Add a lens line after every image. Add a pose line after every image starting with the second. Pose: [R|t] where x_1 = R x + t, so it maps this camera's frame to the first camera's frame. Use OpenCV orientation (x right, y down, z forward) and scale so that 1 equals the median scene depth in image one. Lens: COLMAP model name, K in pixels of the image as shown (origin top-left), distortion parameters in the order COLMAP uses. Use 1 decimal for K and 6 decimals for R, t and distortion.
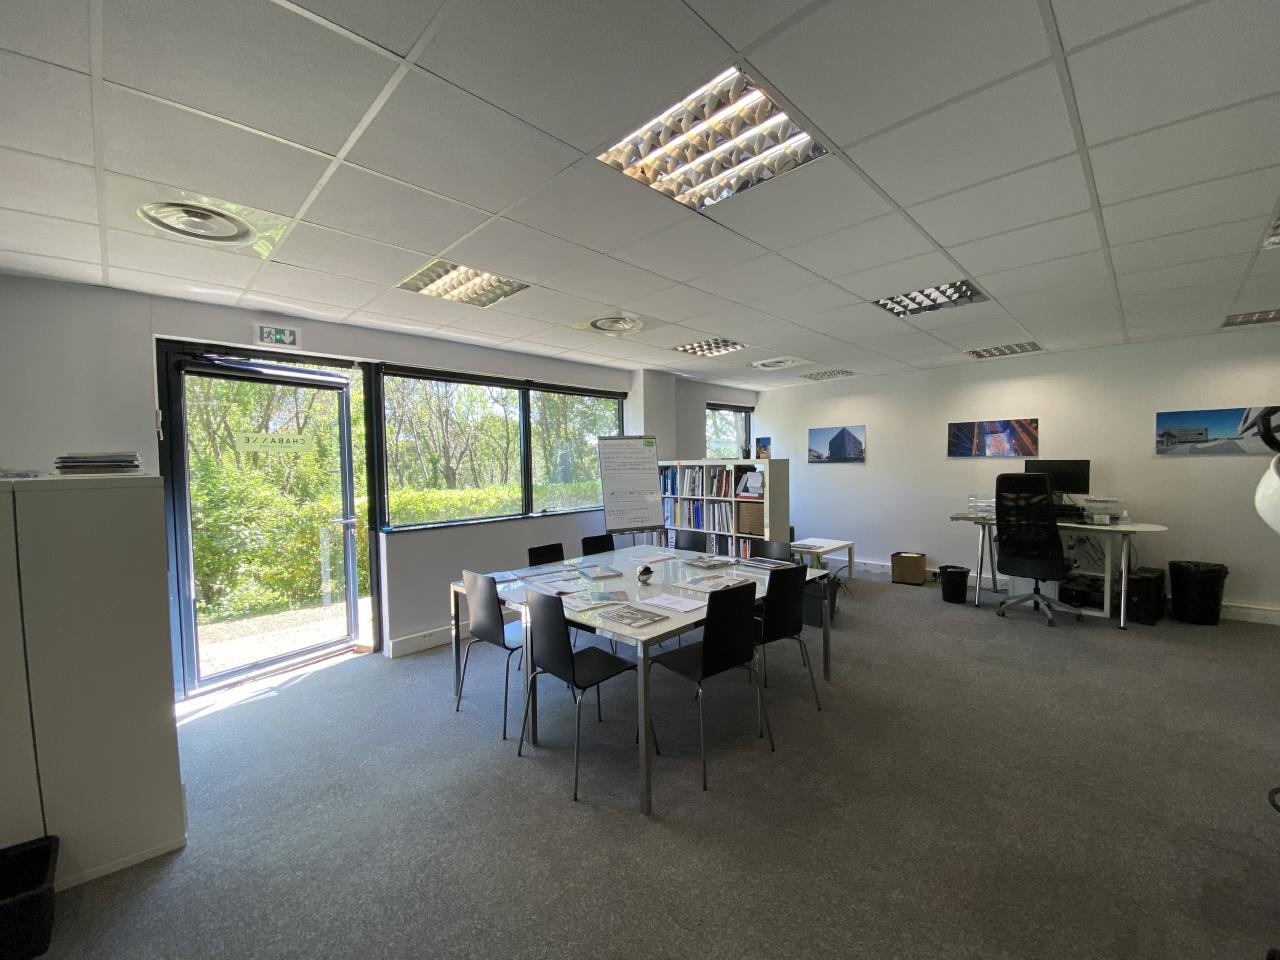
lens RADIAL K [[518.5, 0, 643.2], [0, 518.5, 481.6], [0, 0, 1]] dist [0.001907, -0.000422]
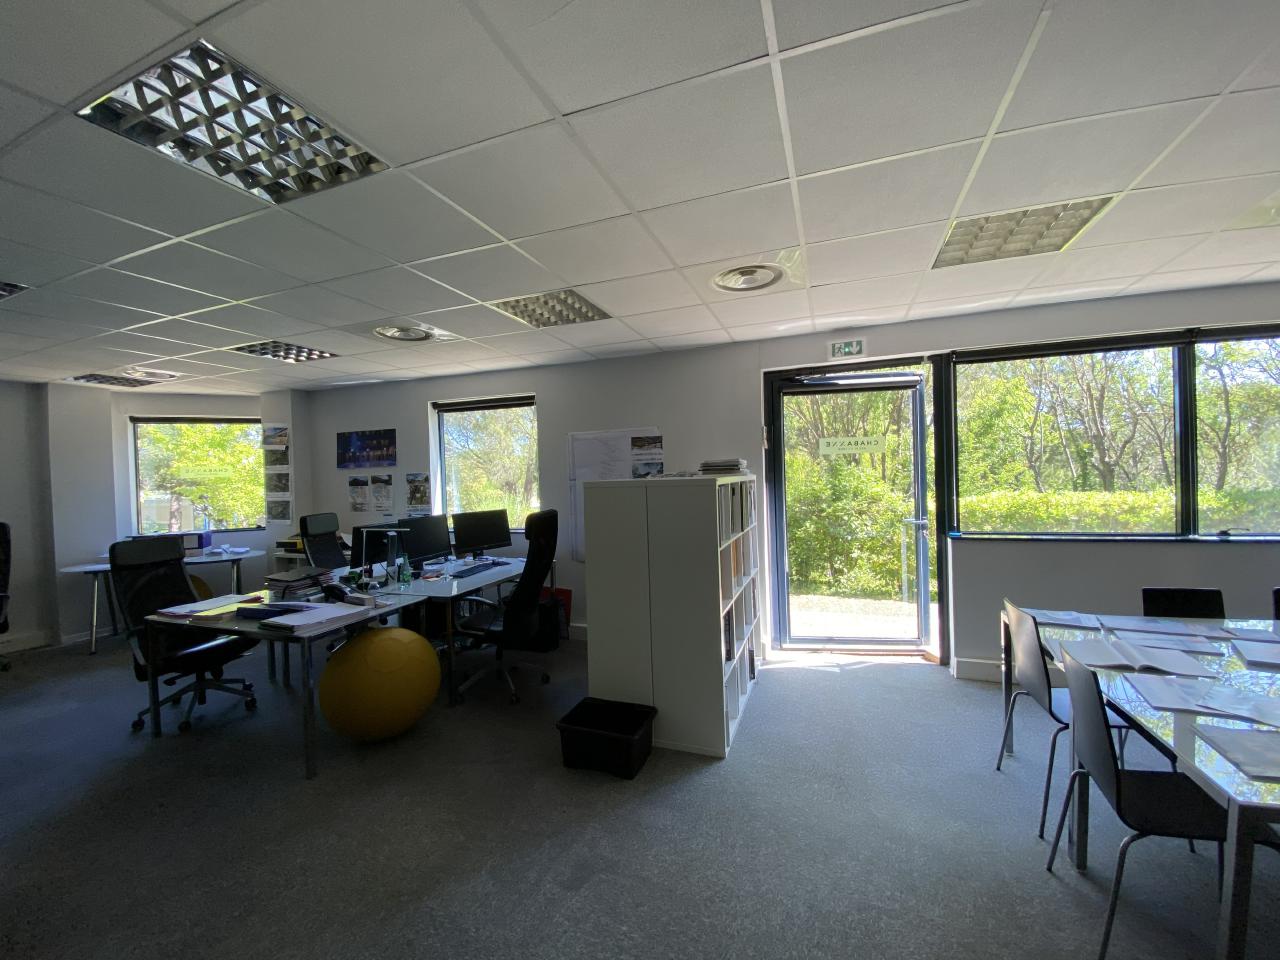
lens RADIAL K [[518.5, 0, 643.2], [0, 518.5, 481.6], [0, 0, 1]] dist [0.001907, -0.000422]
pose [[0.406837, 0.019460, -0.913294, 0.117124], [-0.010003, 0.999808, 0.016848, -0.011403], [0.913446, 0.002282, 0.406953, 0.139017]]
